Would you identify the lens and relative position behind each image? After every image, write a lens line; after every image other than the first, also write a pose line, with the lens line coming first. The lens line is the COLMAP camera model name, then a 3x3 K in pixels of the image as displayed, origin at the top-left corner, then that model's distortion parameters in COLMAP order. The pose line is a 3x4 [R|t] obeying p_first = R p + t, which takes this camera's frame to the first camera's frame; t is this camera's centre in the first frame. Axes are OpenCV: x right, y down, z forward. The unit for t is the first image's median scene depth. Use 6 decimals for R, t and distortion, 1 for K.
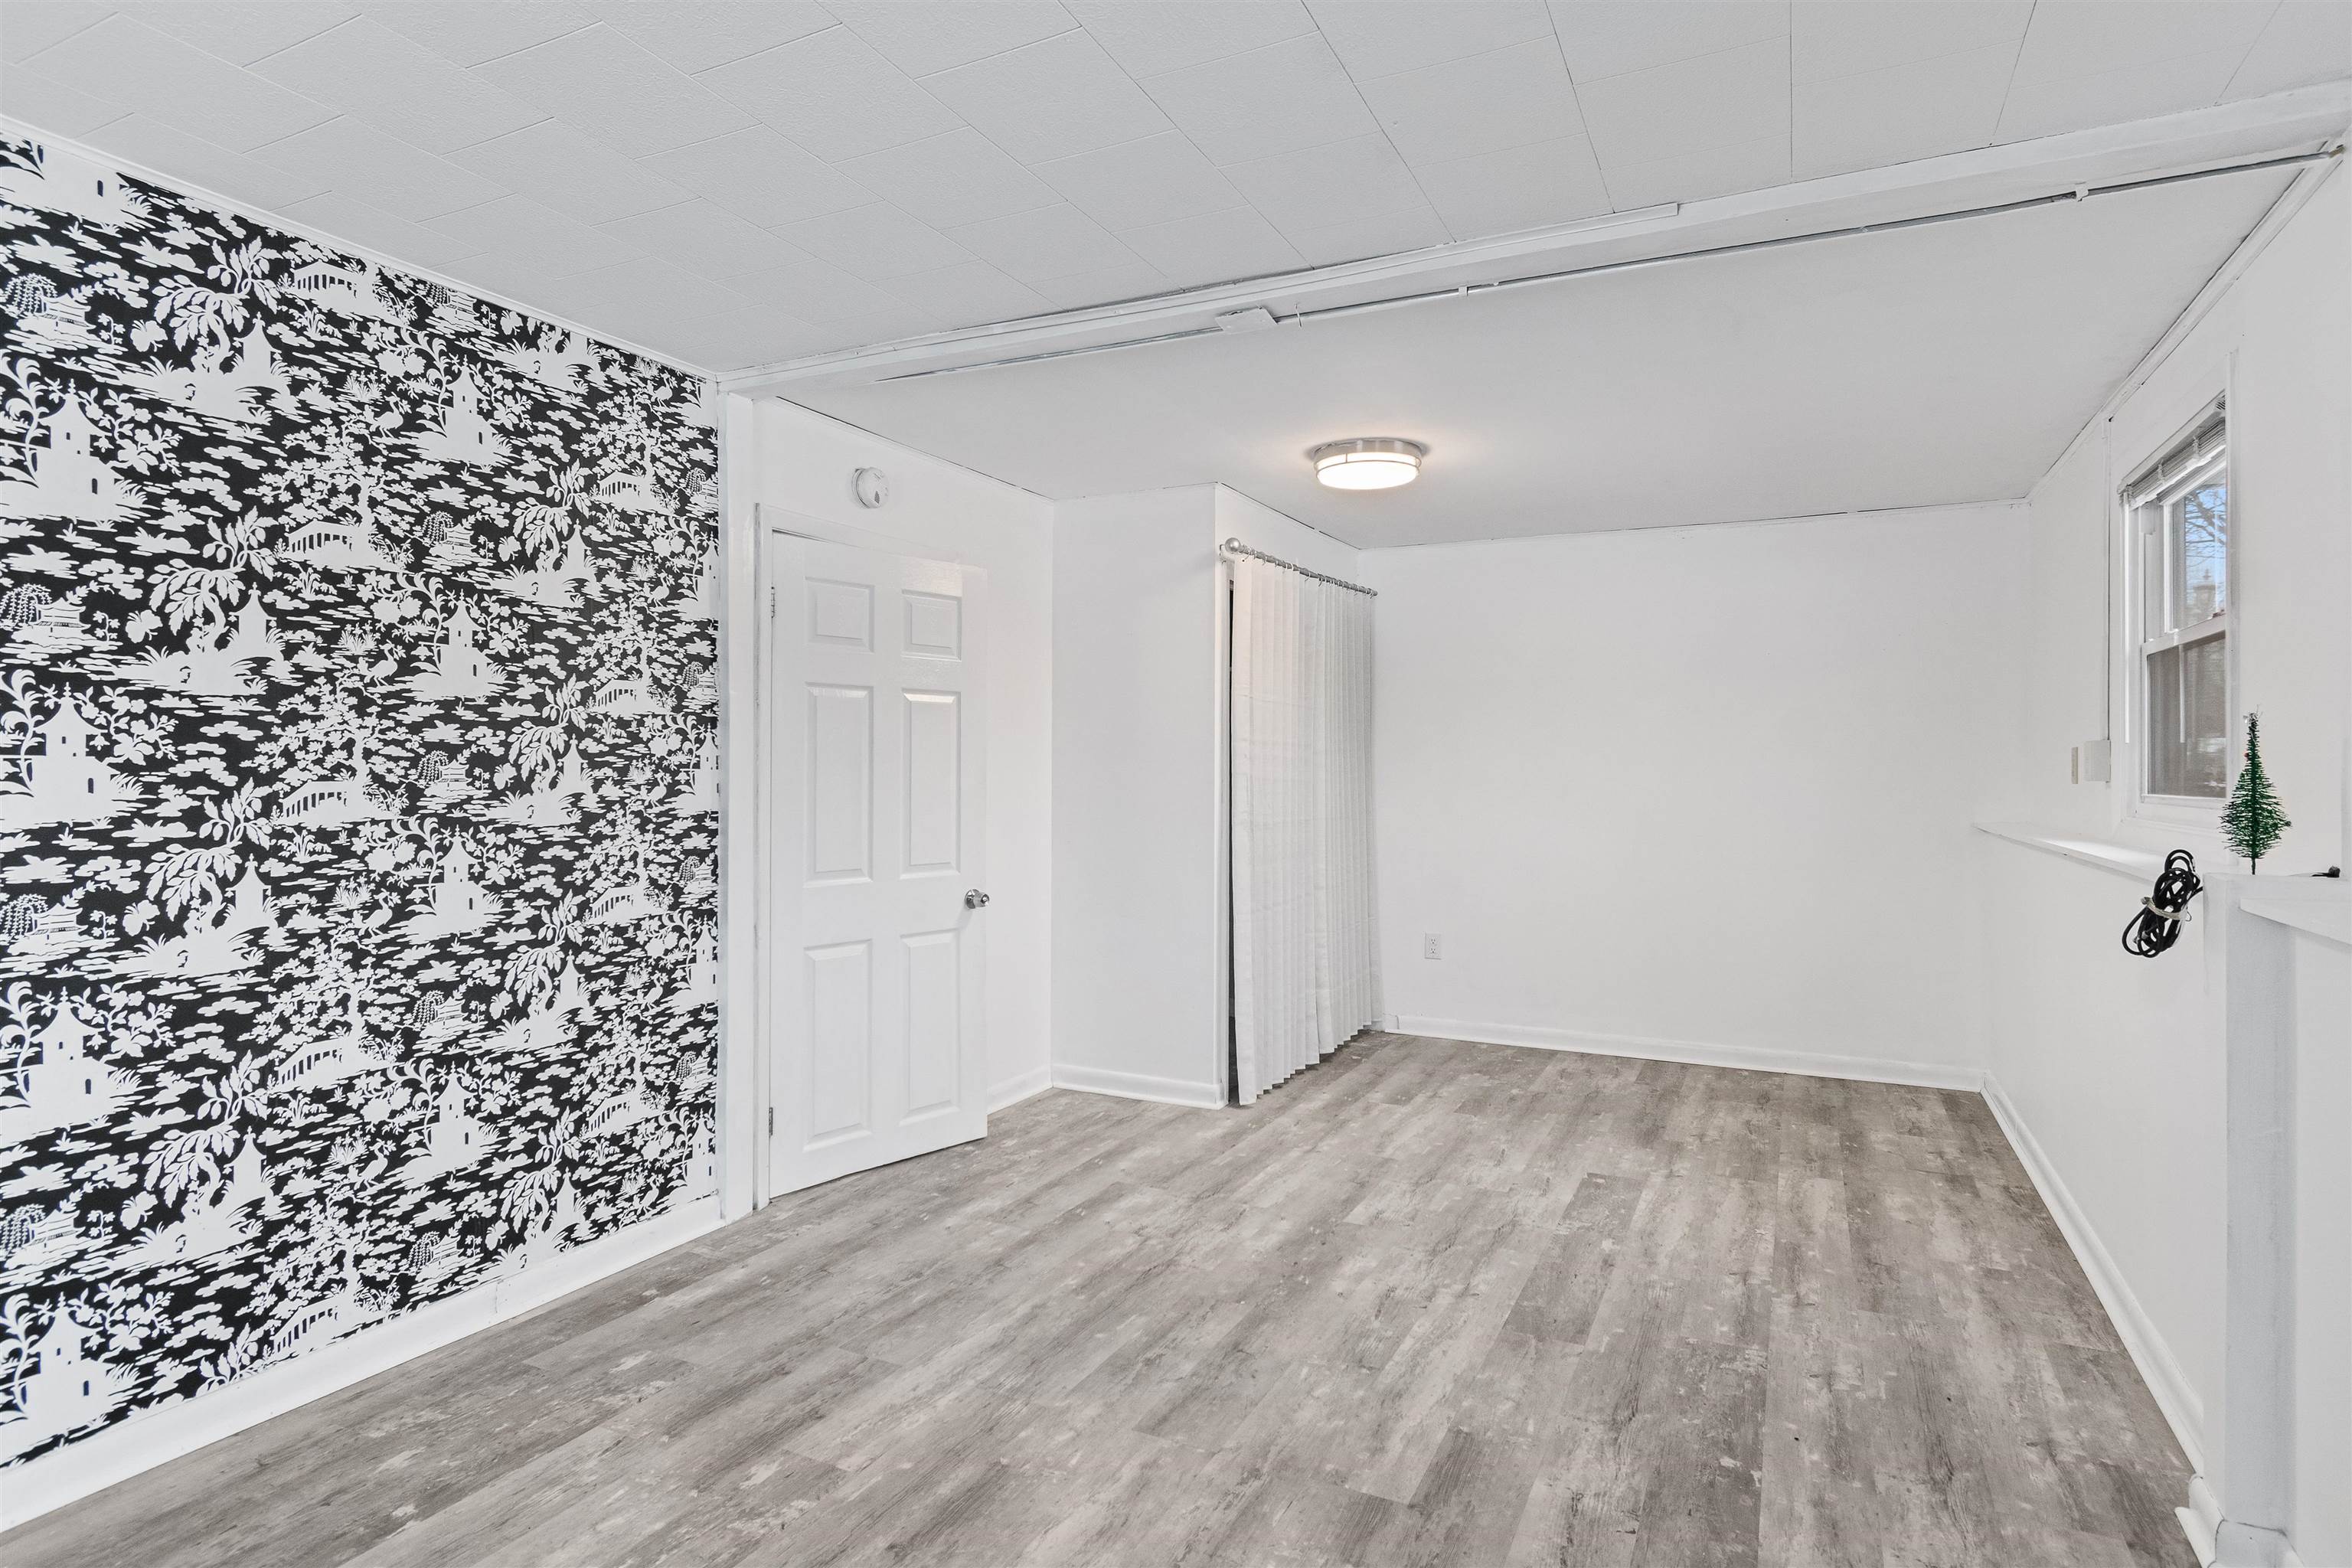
lens RADIAL K [[1202.2, 0, 1177.4], [0, 1202.2, 791.6], [0, 0, 1]] dist [0.003840, -0.005235]
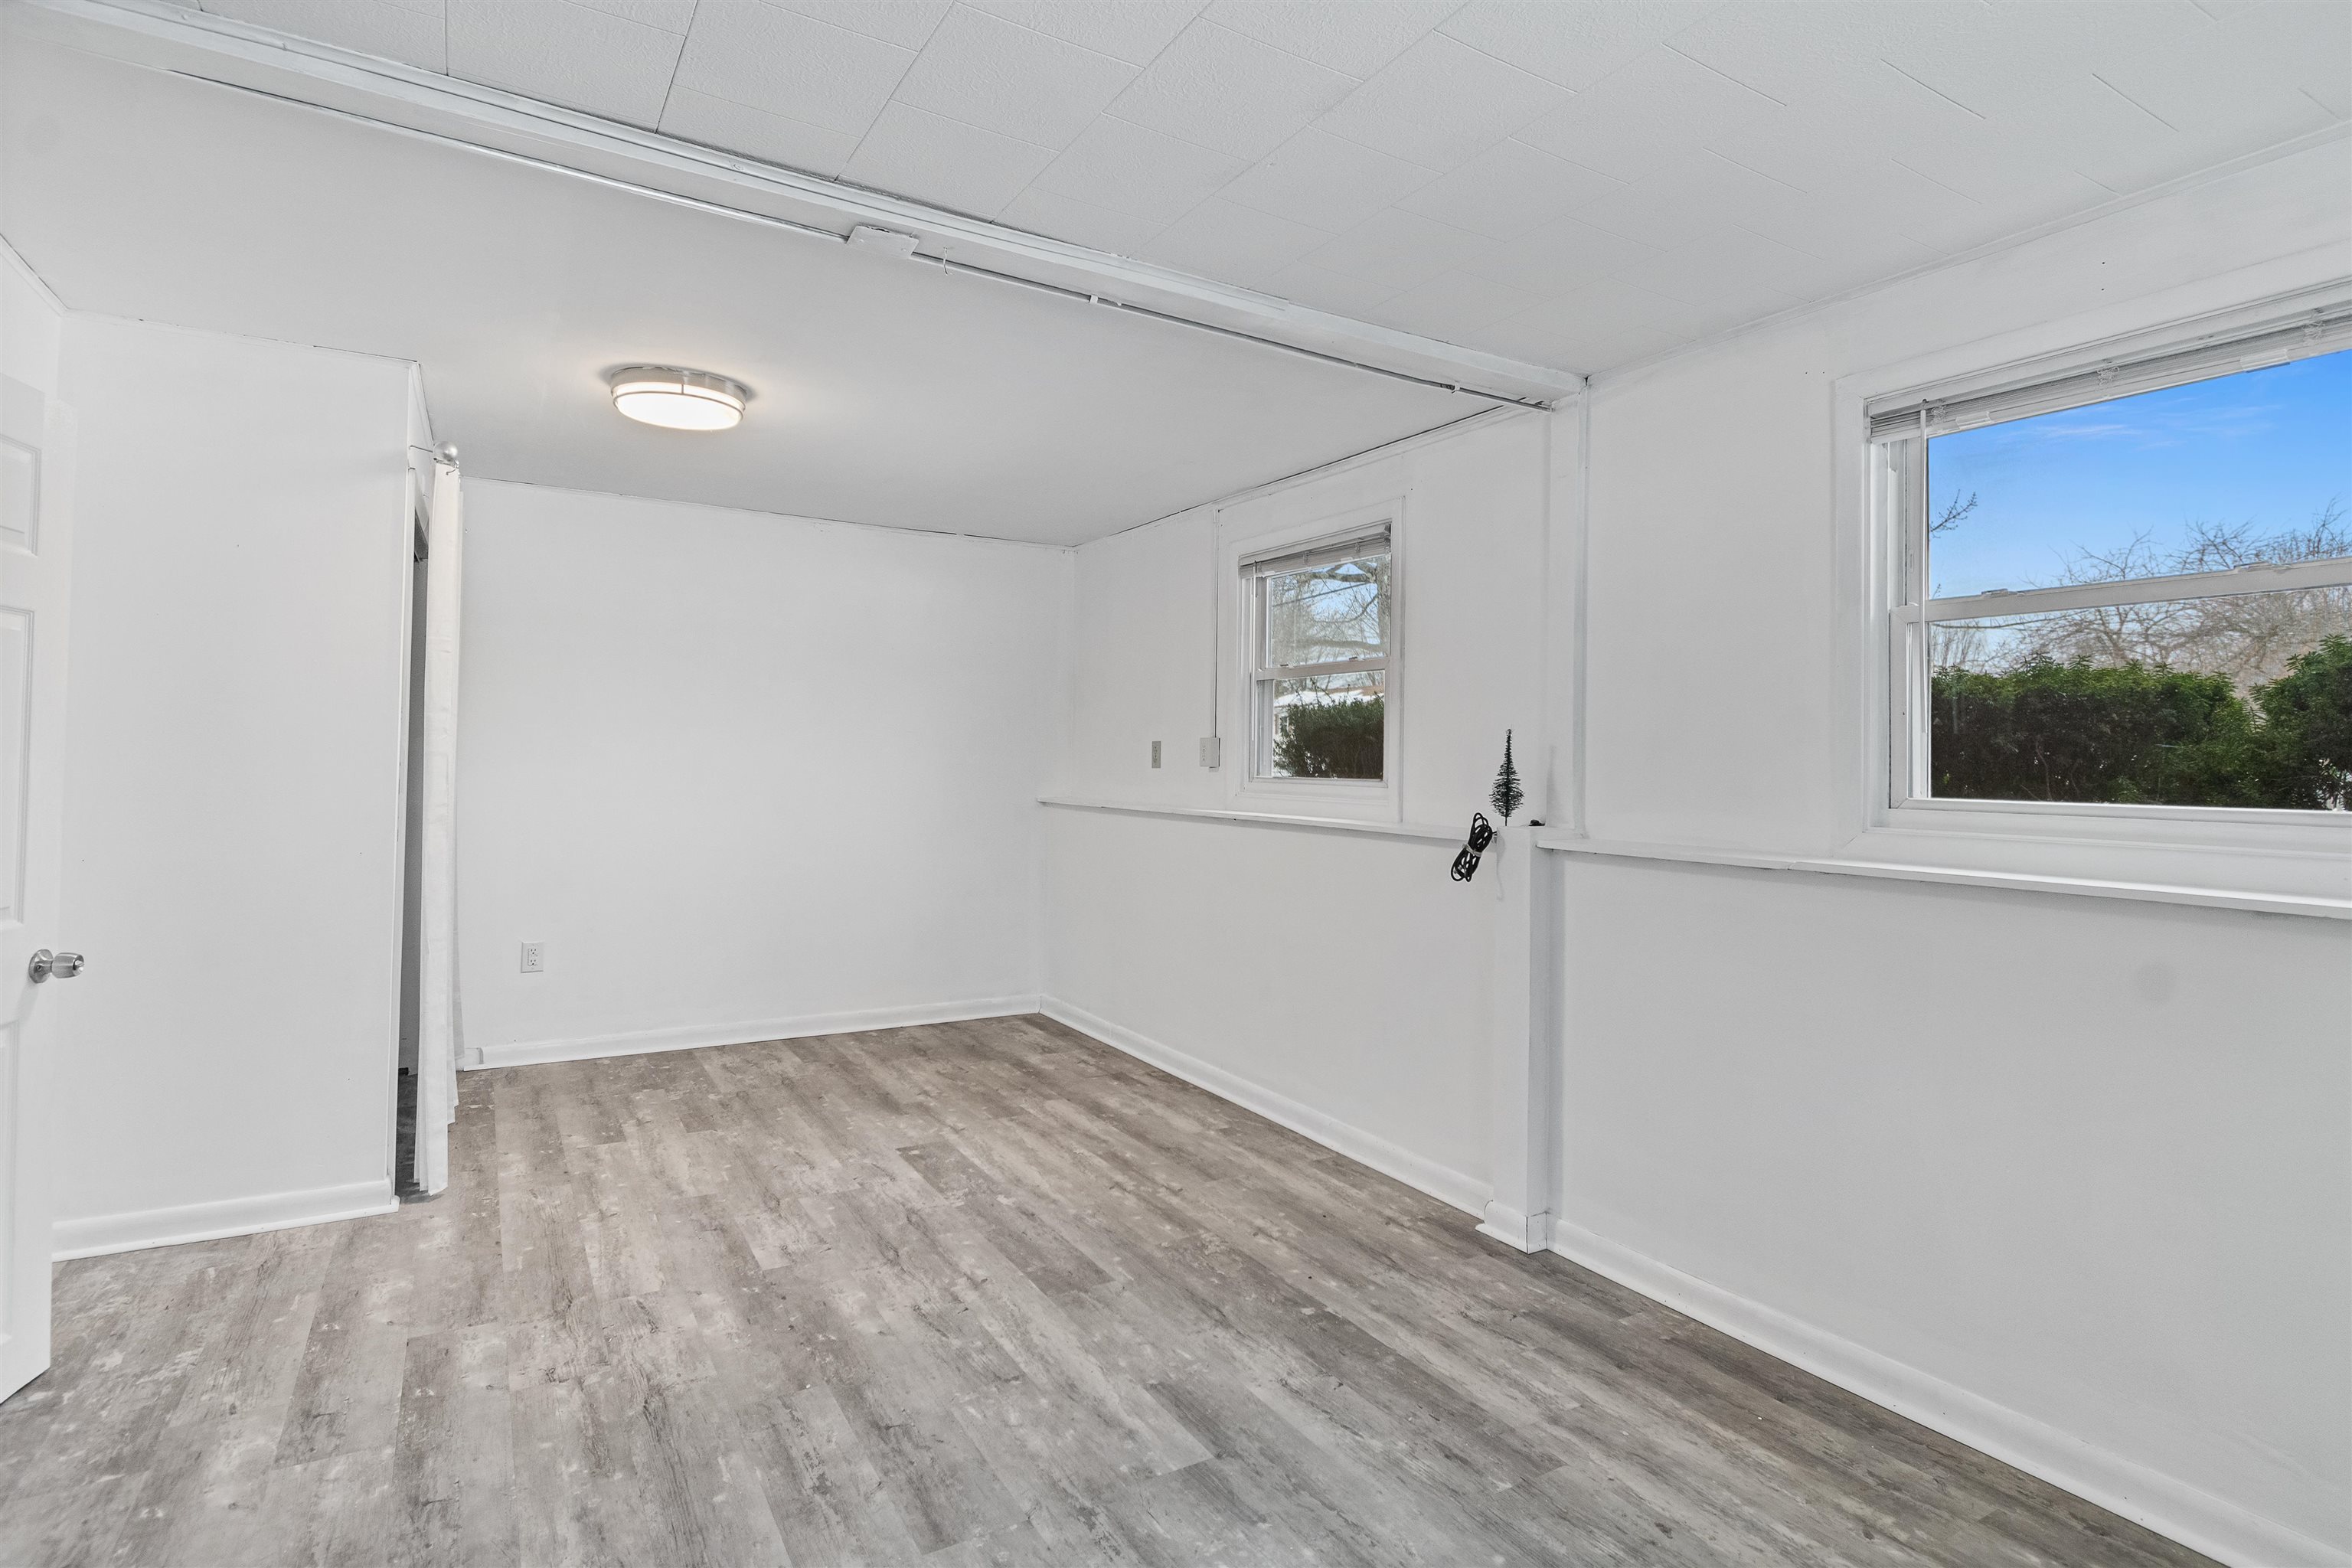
lens RADIAL K [[1196.2, 0, 1178.9], [0, 1196.2, 764.2], [0, 0, 1]] dist [0.001042, -0.003198]
pose [[0.551392, 0.001848, 0.834244, -0.444317], [0.001318, 0.999994, -0.003086, -0.008052], [-0.834245, 0.002802, 0.551386, 0.280897]]
